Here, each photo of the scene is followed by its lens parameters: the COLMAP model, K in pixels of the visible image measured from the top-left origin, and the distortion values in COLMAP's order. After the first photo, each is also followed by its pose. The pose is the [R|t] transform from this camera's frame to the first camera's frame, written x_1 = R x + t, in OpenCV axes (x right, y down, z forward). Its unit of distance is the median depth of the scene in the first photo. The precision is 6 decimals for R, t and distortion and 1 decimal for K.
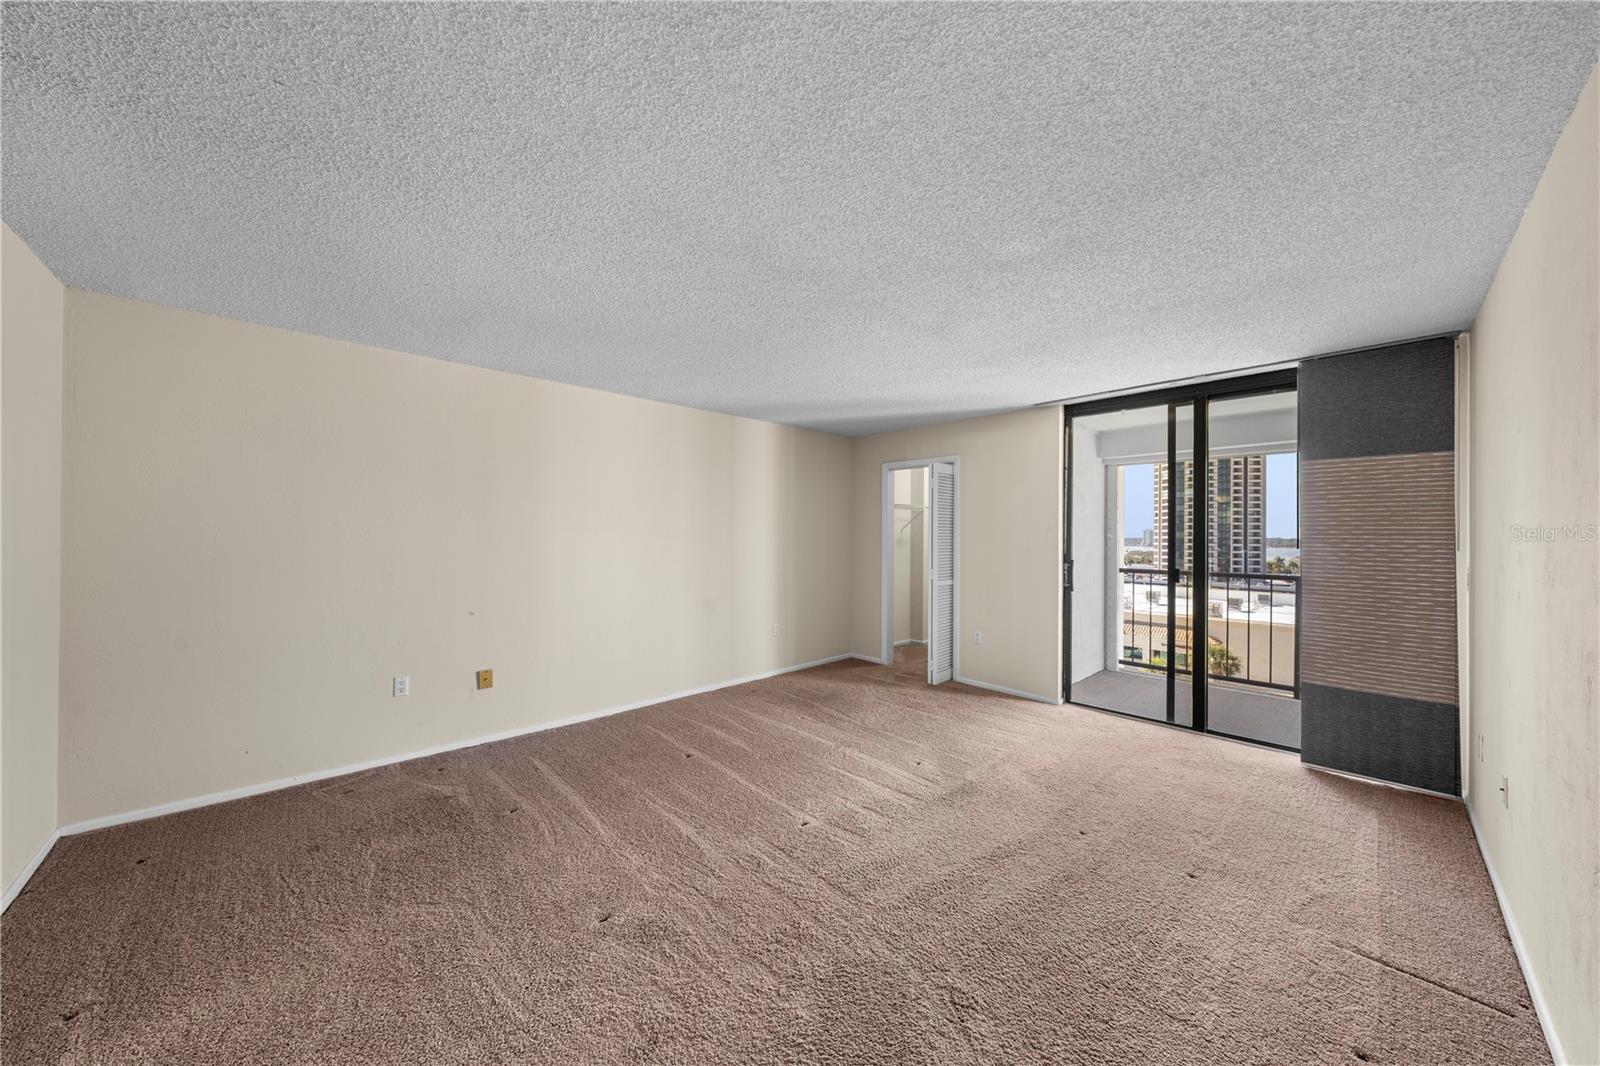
lens RADIAL K [[548.1, 0, 793.8], [0, 548.1, 535.5], [0, 0, 1]] dist [0.000301, 0.000091]
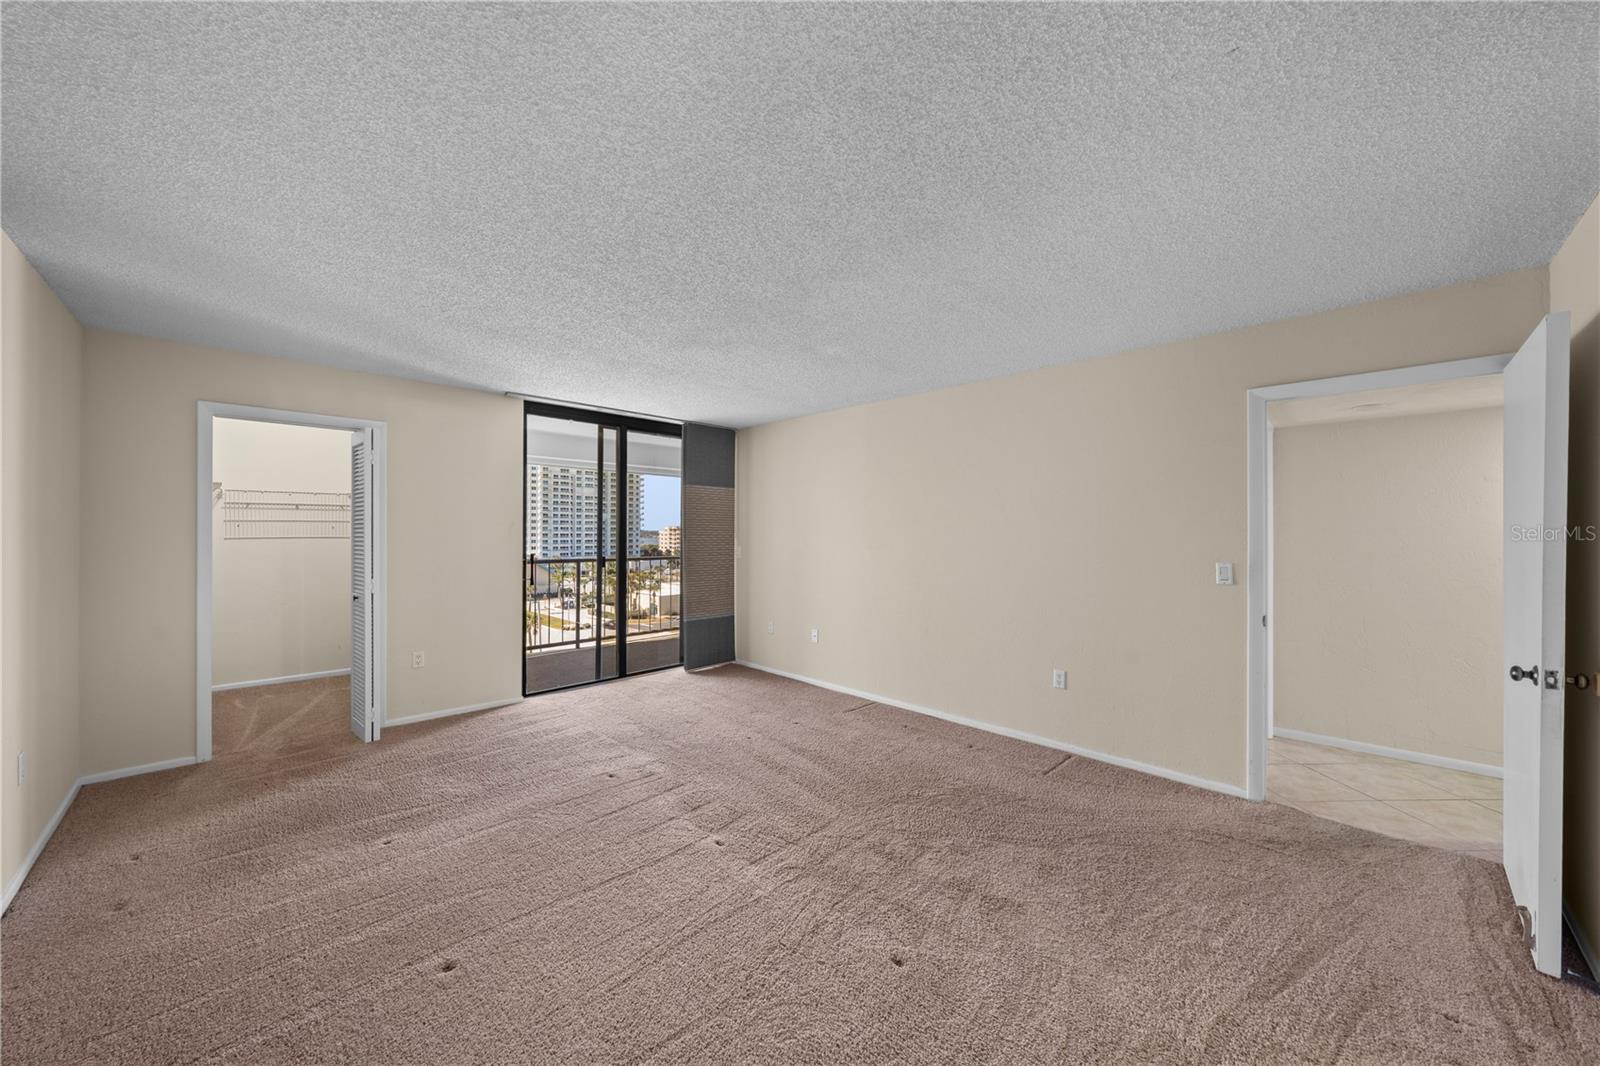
lens RADIAL K [[571.2, 0, 807.3], [0, 571.2, 529.4], [0, 0, 1]] dist [0.000266, 0.000045]
pose [[-0.038895, -0.004725, 0.999232, -0.638460], [-0.003626, 0.999983, 0.004587, -0.009354], [-0.999237, -0.003445, -0.038911, 0.591572]]
